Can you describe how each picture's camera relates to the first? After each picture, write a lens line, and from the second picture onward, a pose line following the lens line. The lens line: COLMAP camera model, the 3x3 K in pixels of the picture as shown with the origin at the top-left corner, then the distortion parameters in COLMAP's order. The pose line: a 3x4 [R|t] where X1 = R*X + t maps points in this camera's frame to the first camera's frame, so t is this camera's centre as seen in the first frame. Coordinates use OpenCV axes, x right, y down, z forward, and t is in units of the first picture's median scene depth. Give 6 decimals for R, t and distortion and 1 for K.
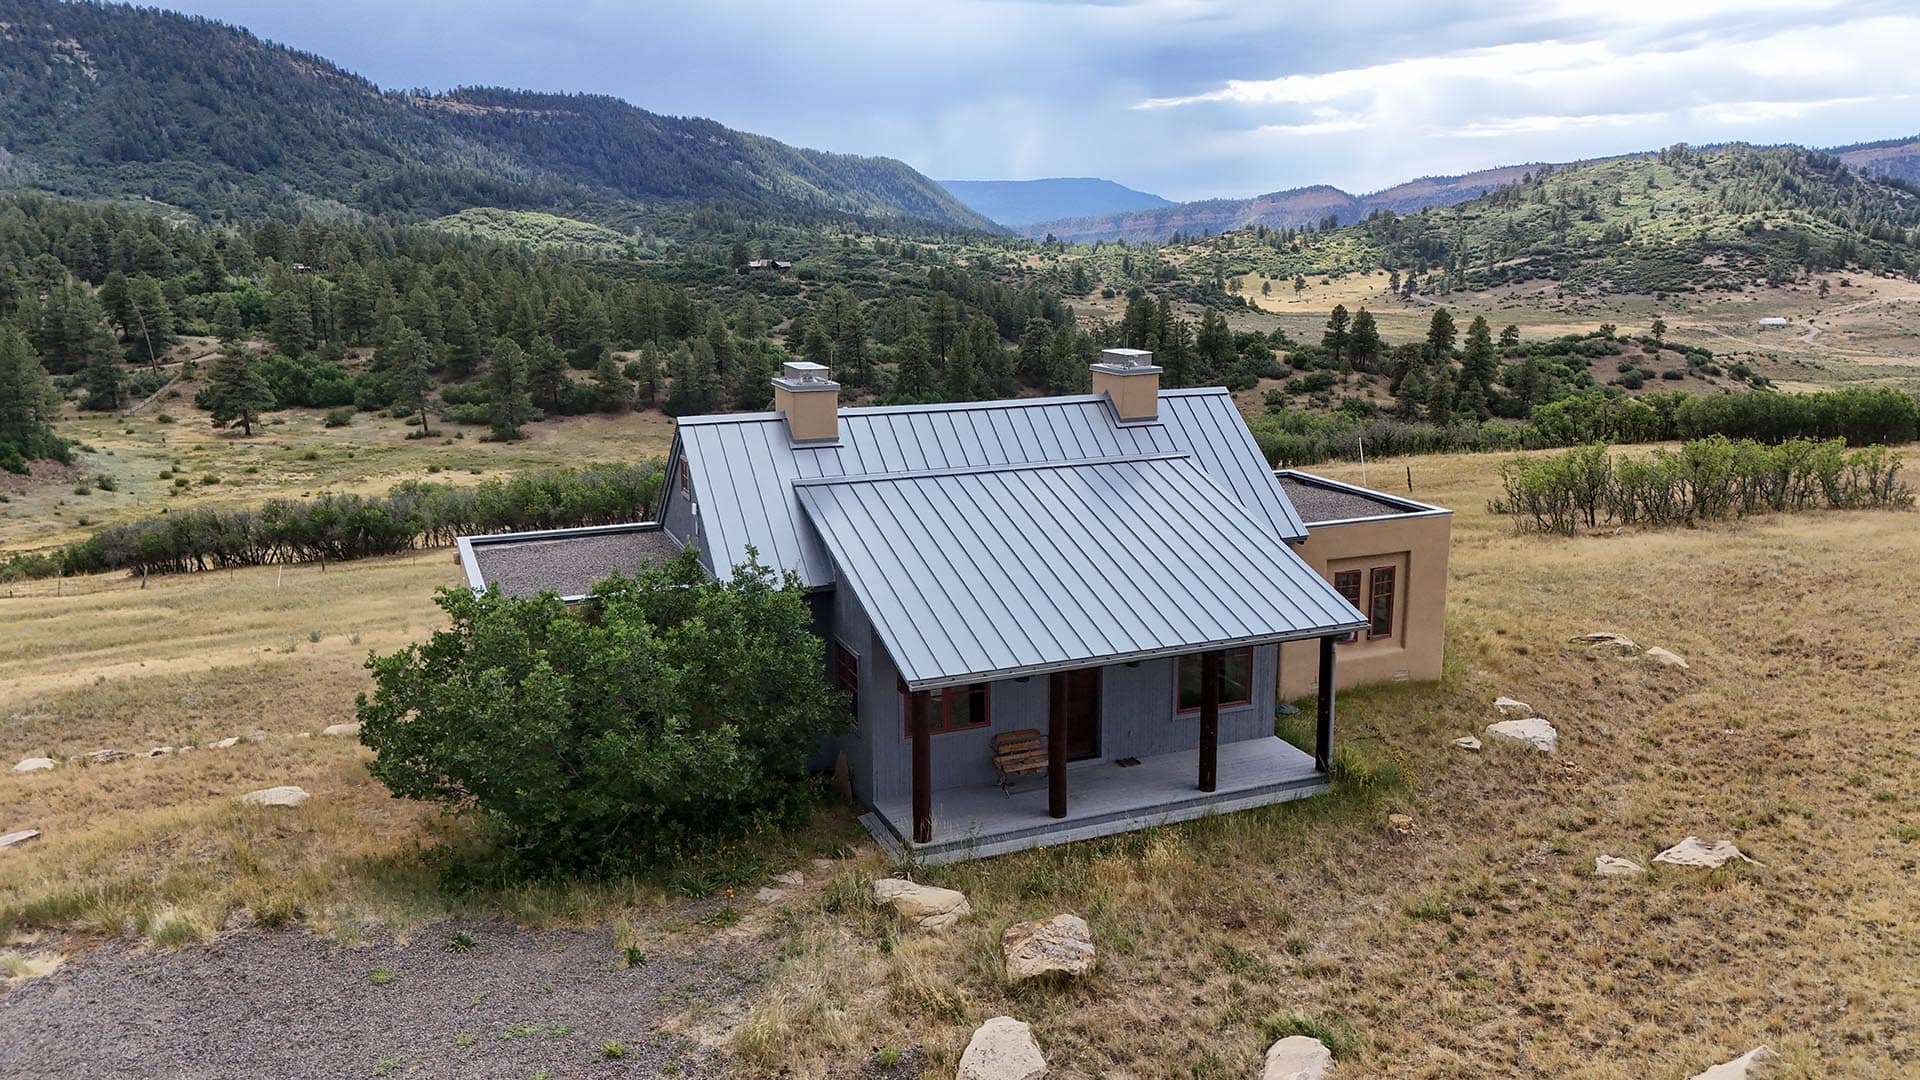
lens RADIAL K [[1411.8, 0, 960.0], [0, 1411.8, 540.0], [0, 0, 1]] dist [0.083217, -0.084036]
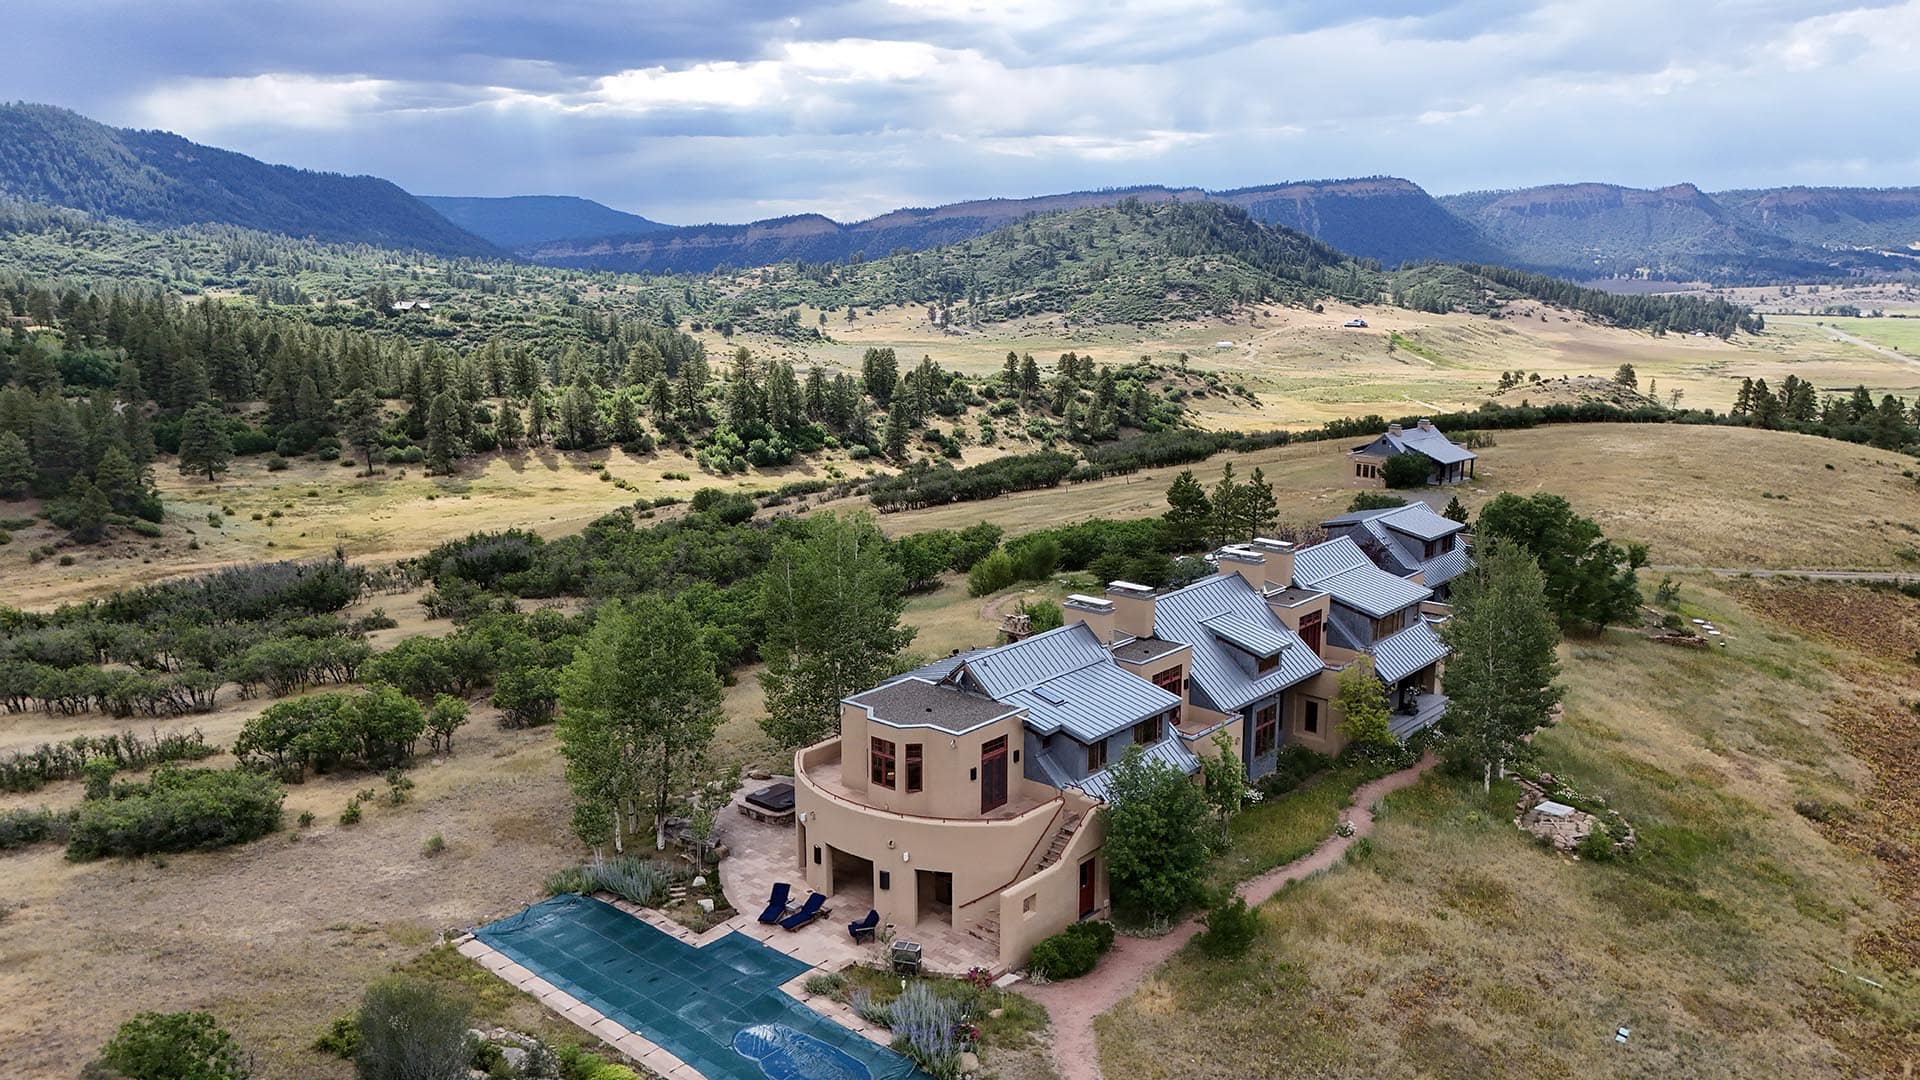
lens RADIAL K [[1411.8, 0, 960.0], [0, 1411.8, 540.0], [0, 0, 1]] dist [0.083217, -0.084036]
pose [[0.937359, -0.065164, 0.342216, -0.075947], [0.069732, 0.997565, -0.001049, 0.004935], [-0.341314, 0.024846, 0.939621, -0.079936]]
